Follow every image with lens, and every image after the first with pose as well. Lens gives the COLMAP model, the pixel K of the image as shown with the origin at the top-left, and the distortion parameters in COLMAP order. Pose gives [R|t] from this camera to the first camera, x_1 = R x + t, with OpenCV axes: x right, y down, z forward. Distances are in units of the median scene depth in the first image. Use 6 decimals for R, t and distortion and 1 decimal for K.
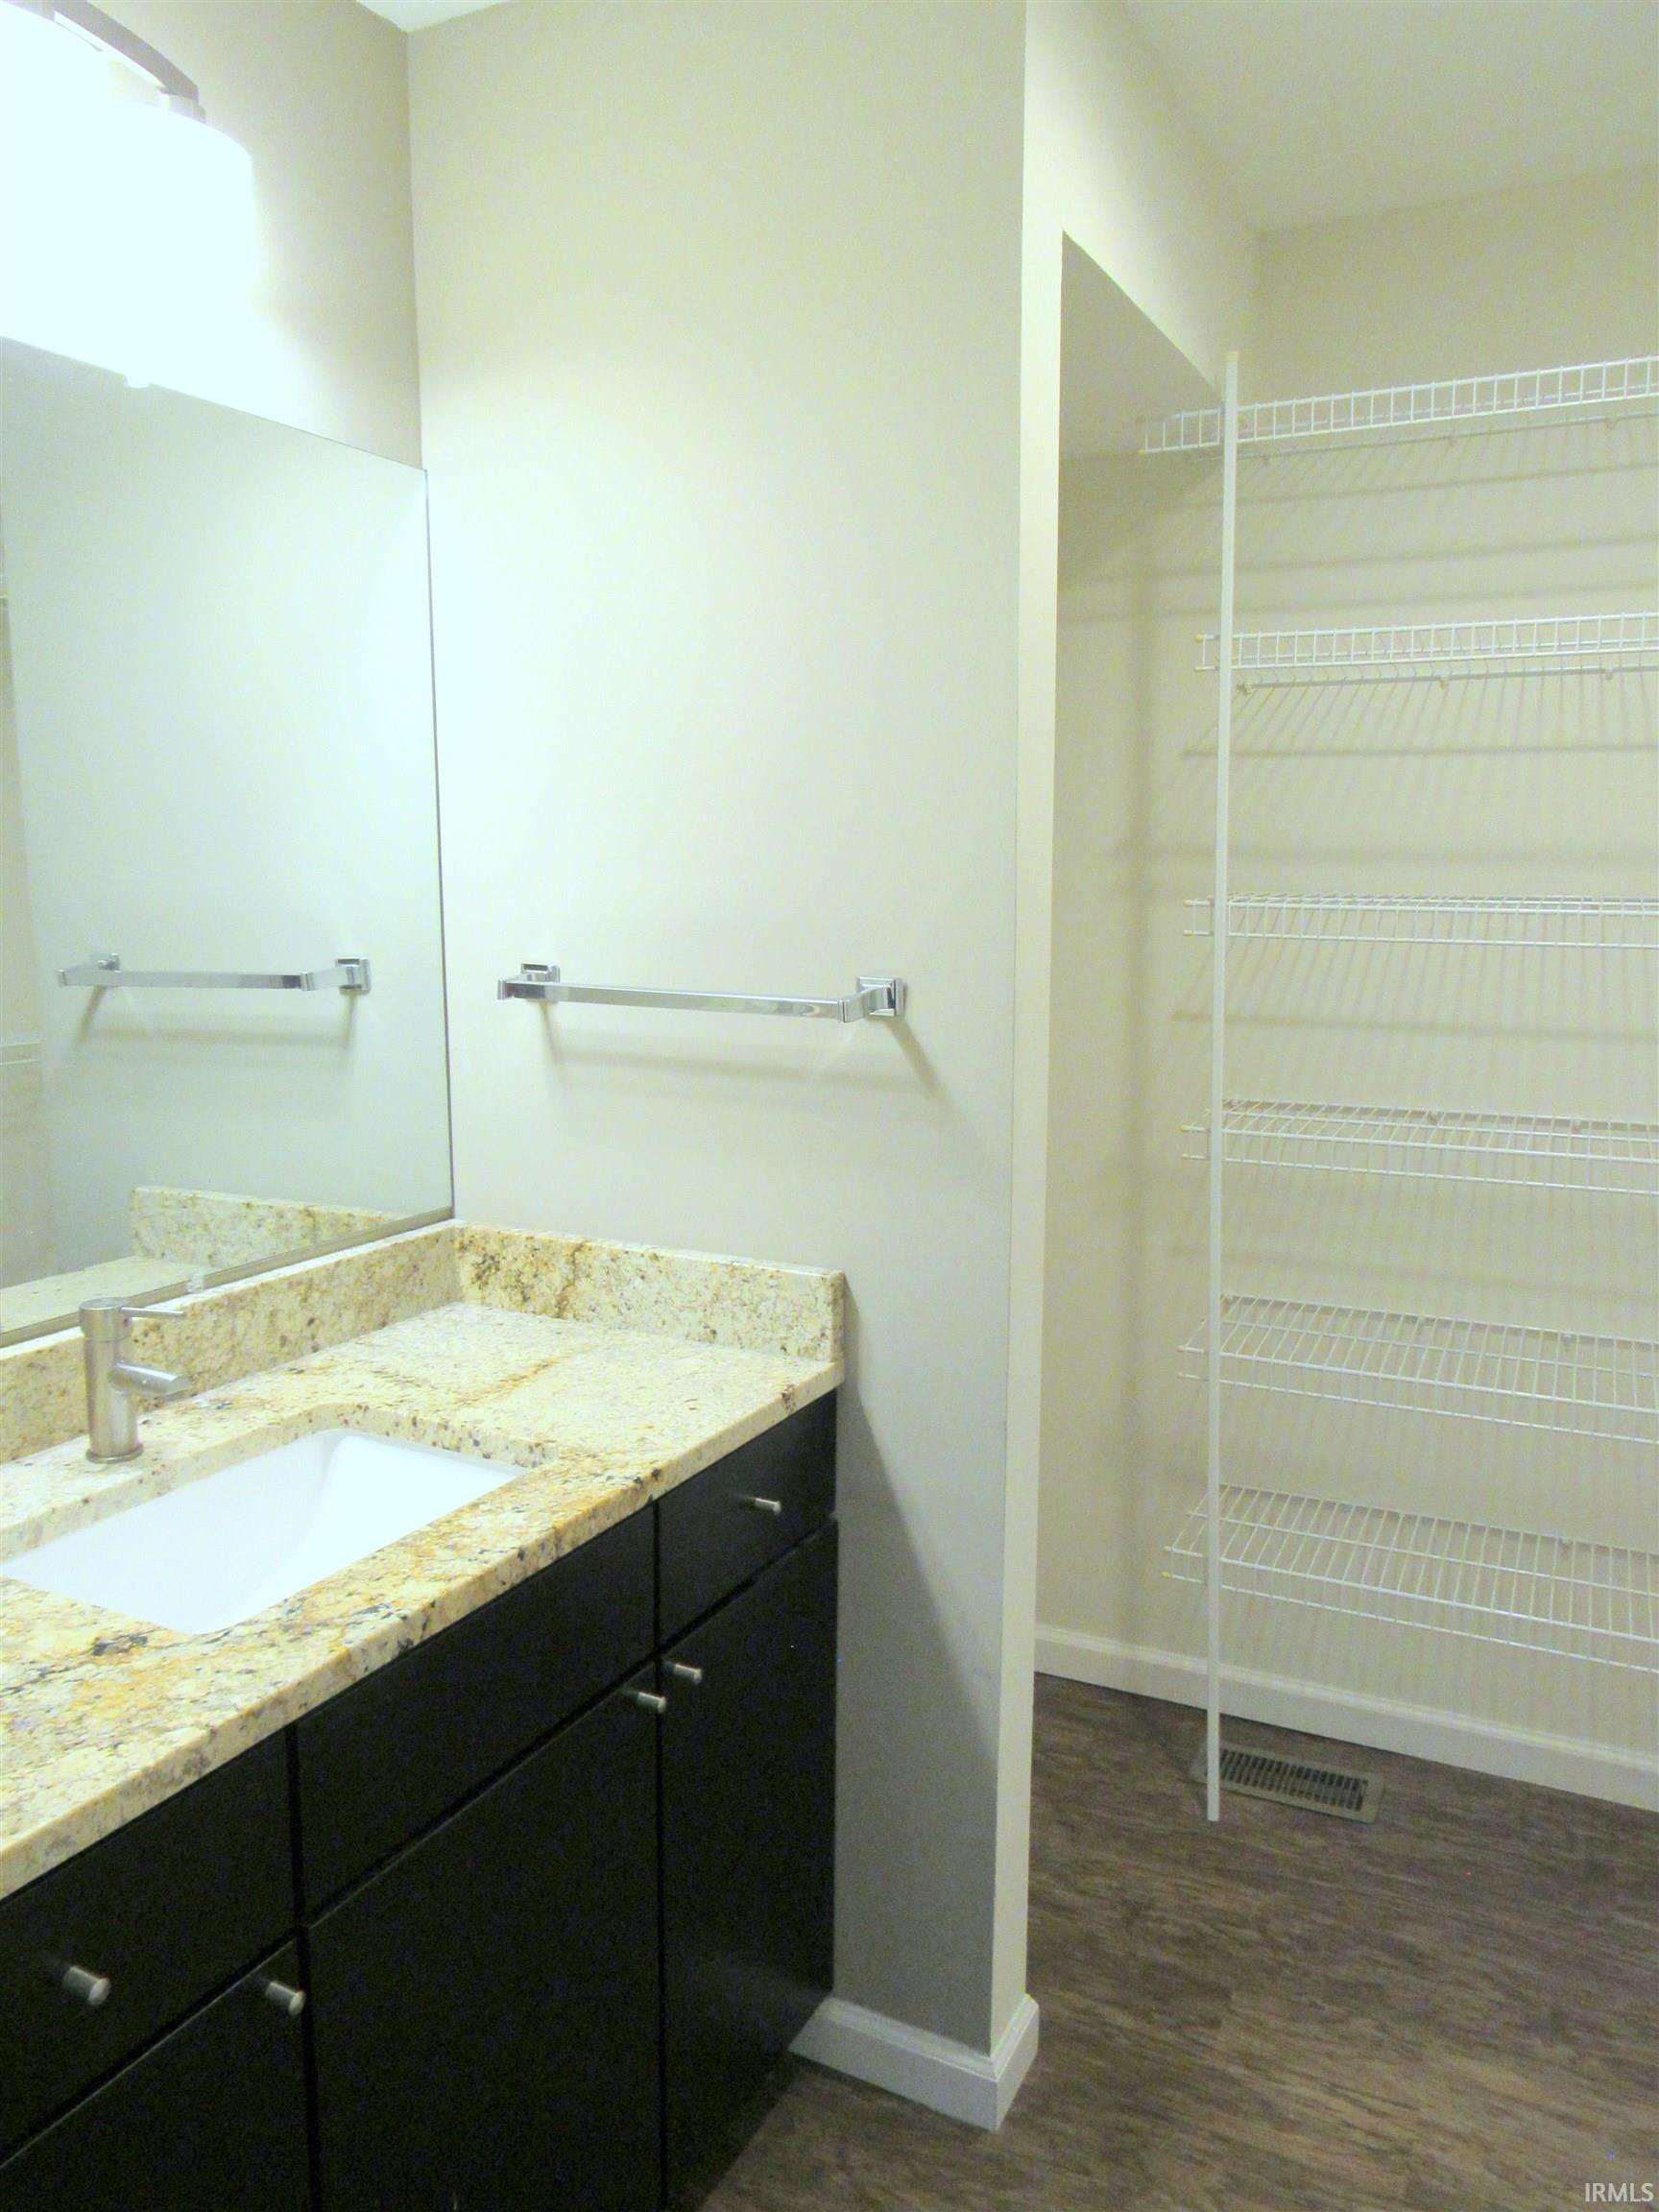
lens RADIAL K [[1610.1, 0, 773.2], [0, 1610.1, 1121.5], [0, 0, 1]] dist [-0.019785, 0.010157]
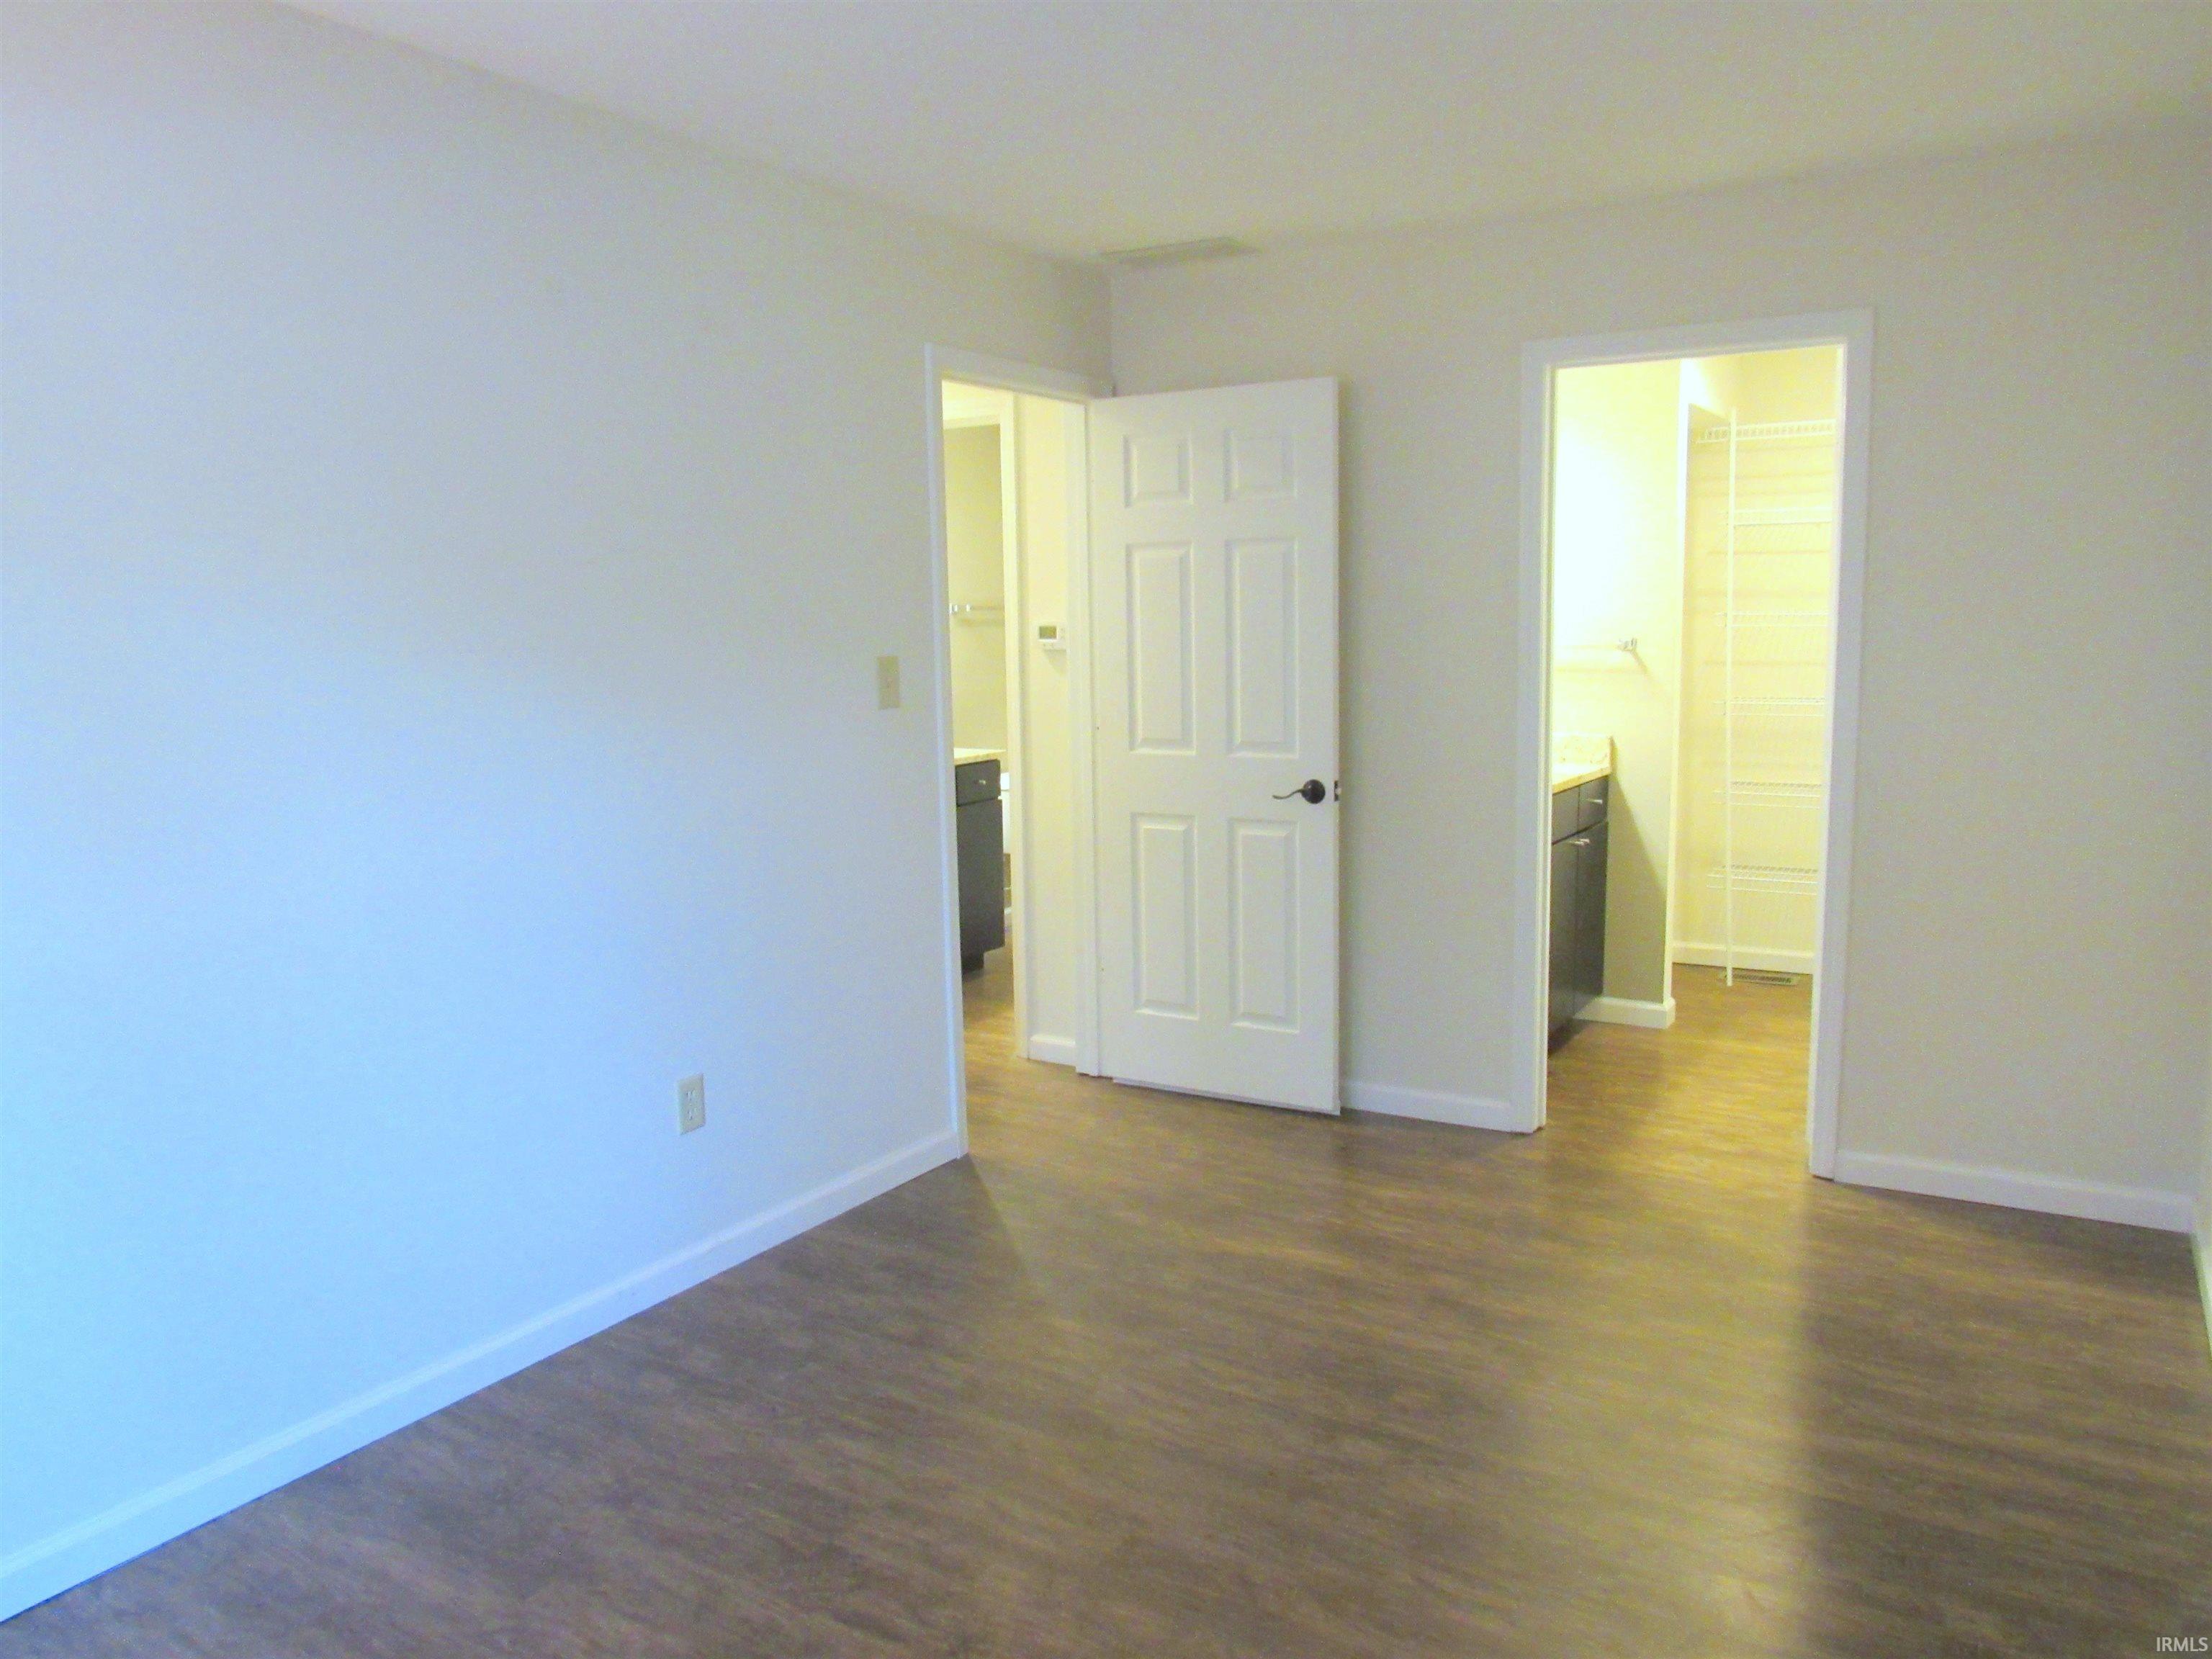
lens RADIAL K [[1610.1, 0, 1109.8], [0, 1610.1, 837.0], [0, 0, 1]] dist [-0.019785, 0.010157]
pose [[0.998258, -0.009357, -0.058258, -0.586536], [0.008716, 0.999899, -0.011264, 0.250465], [0.058358, 0.010737, 0.998238, -1.678753]]
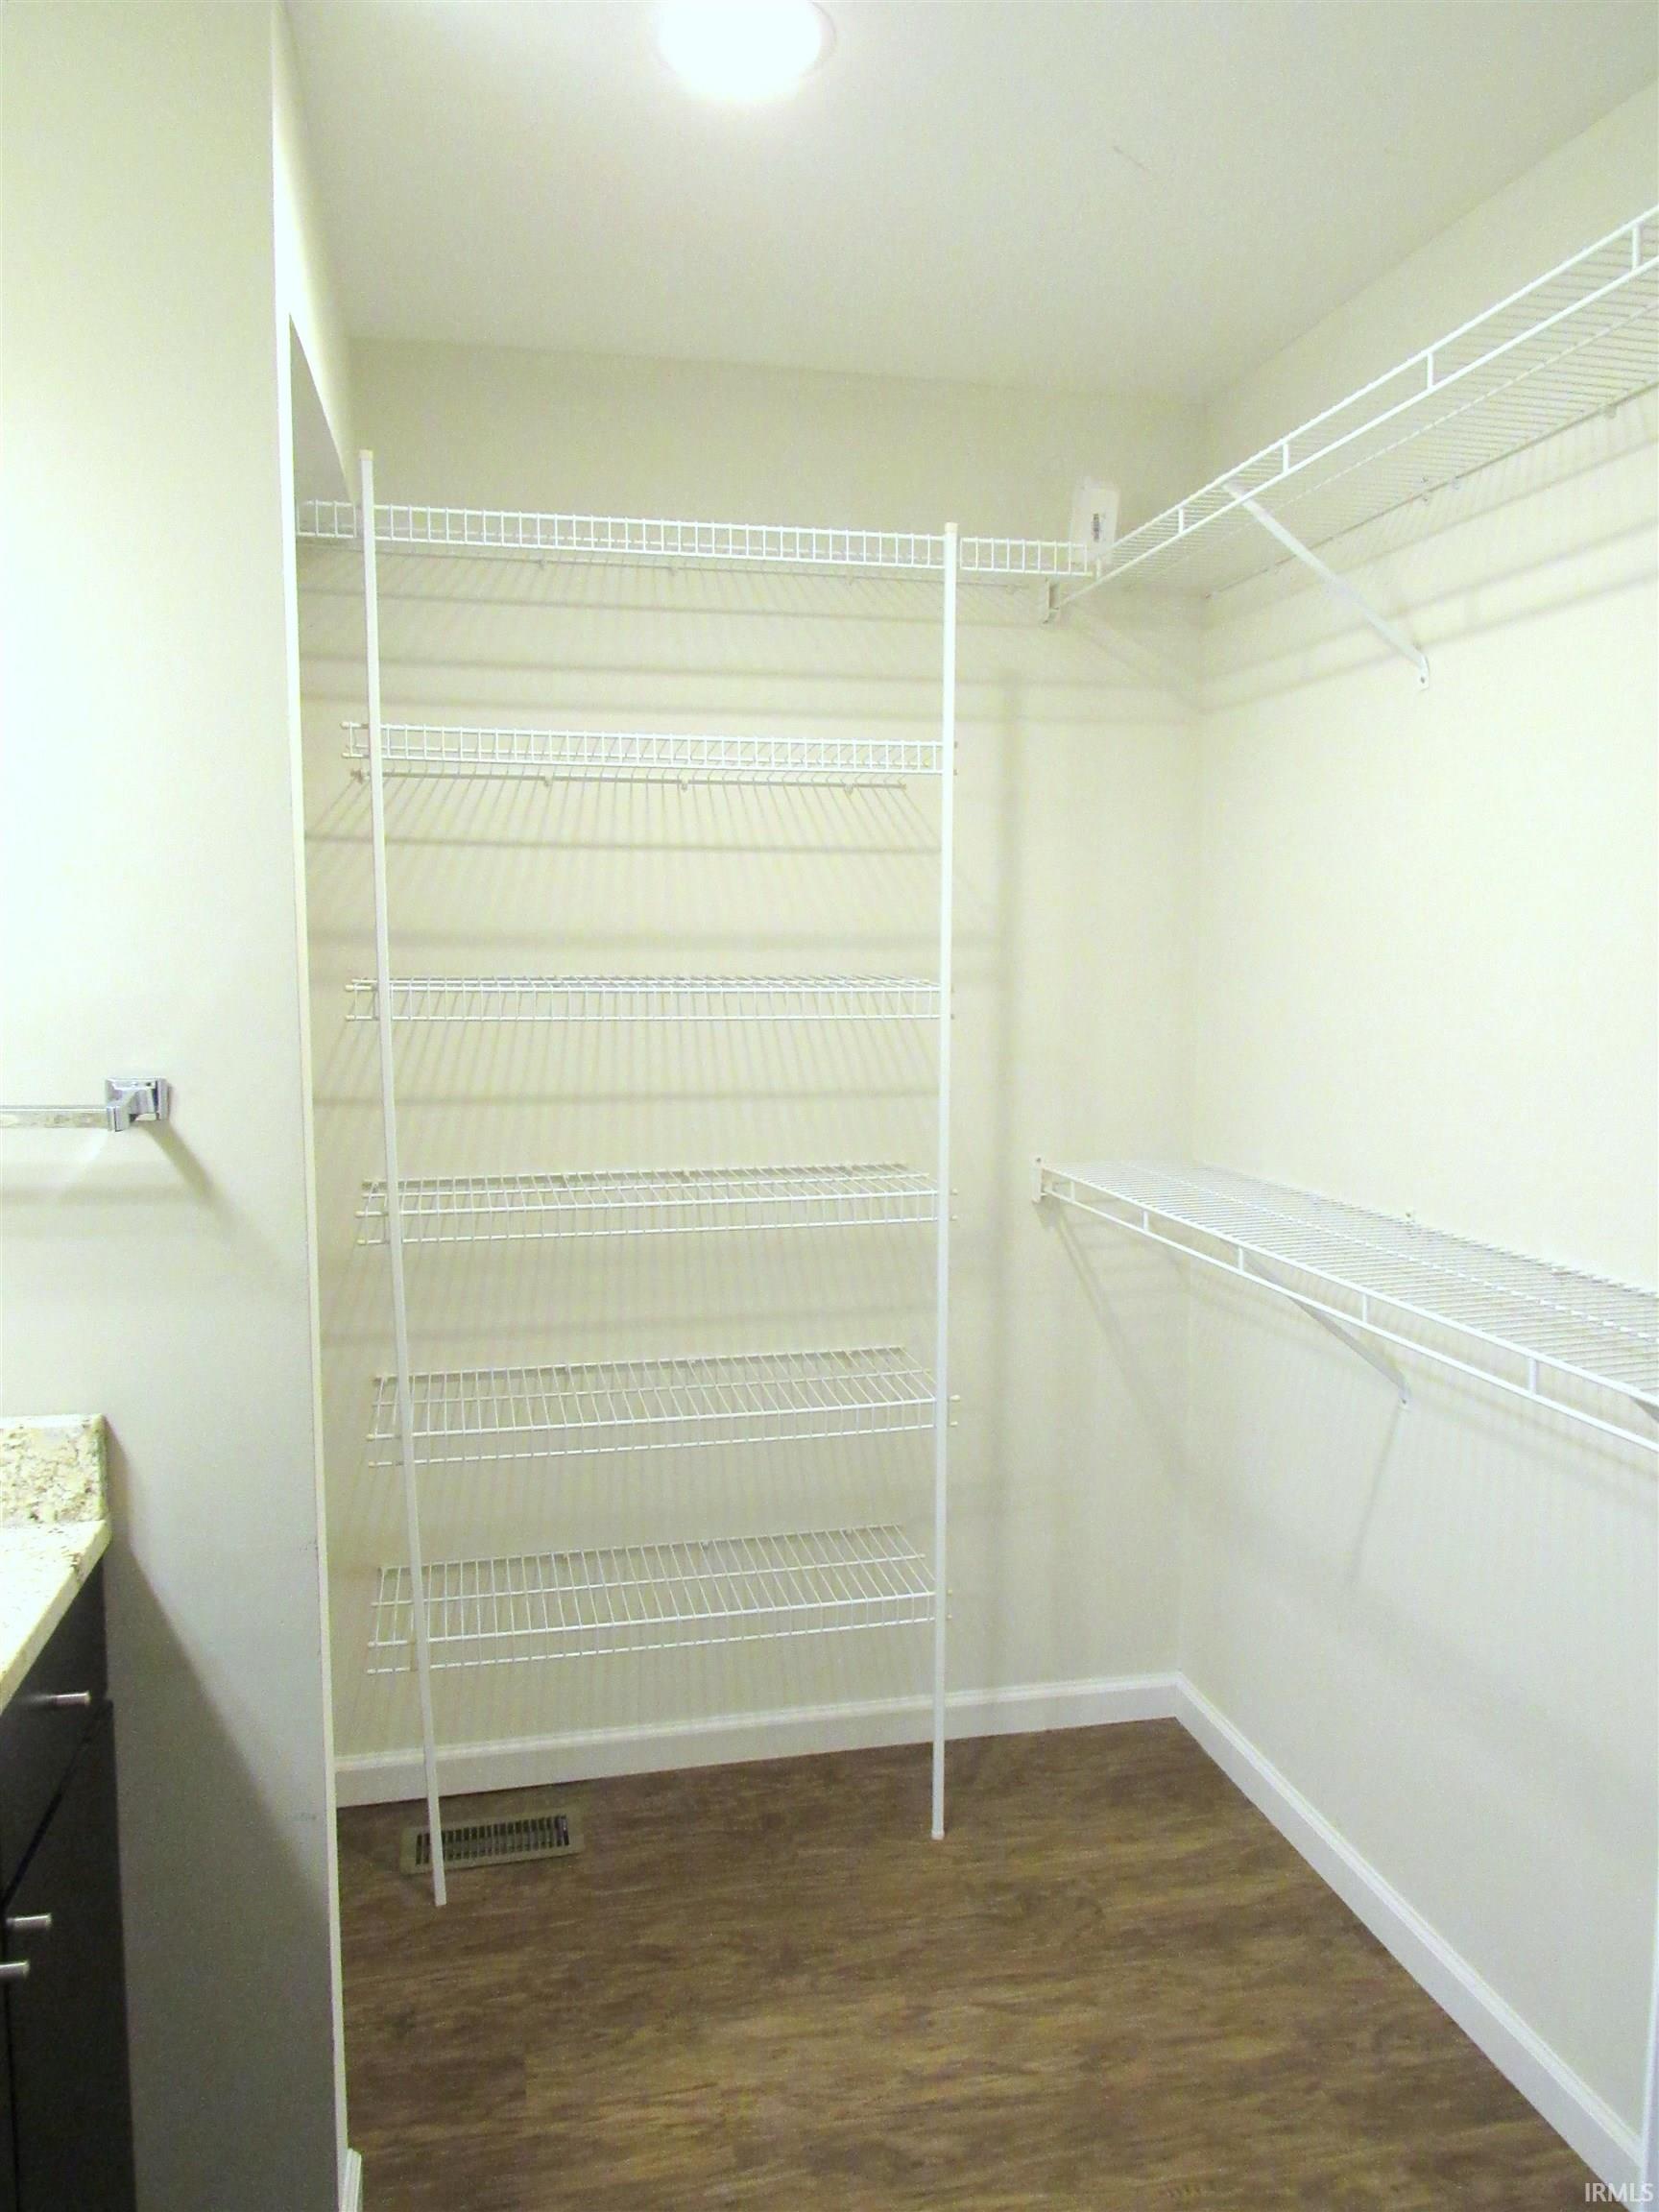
lens RADIAL K [[1610.1, 0, 861.9], [0, 1610.1, 1131.4], [0, 0, 1]] dist [-0.019785, 0.010157]
pose [[0.766884, -0.073518, 0.637562, -0.149191], [0.101158, 0.994846, -0.006961, -0.009622], [-0.633764, 0.069833, 0.770368, 0.043832]]
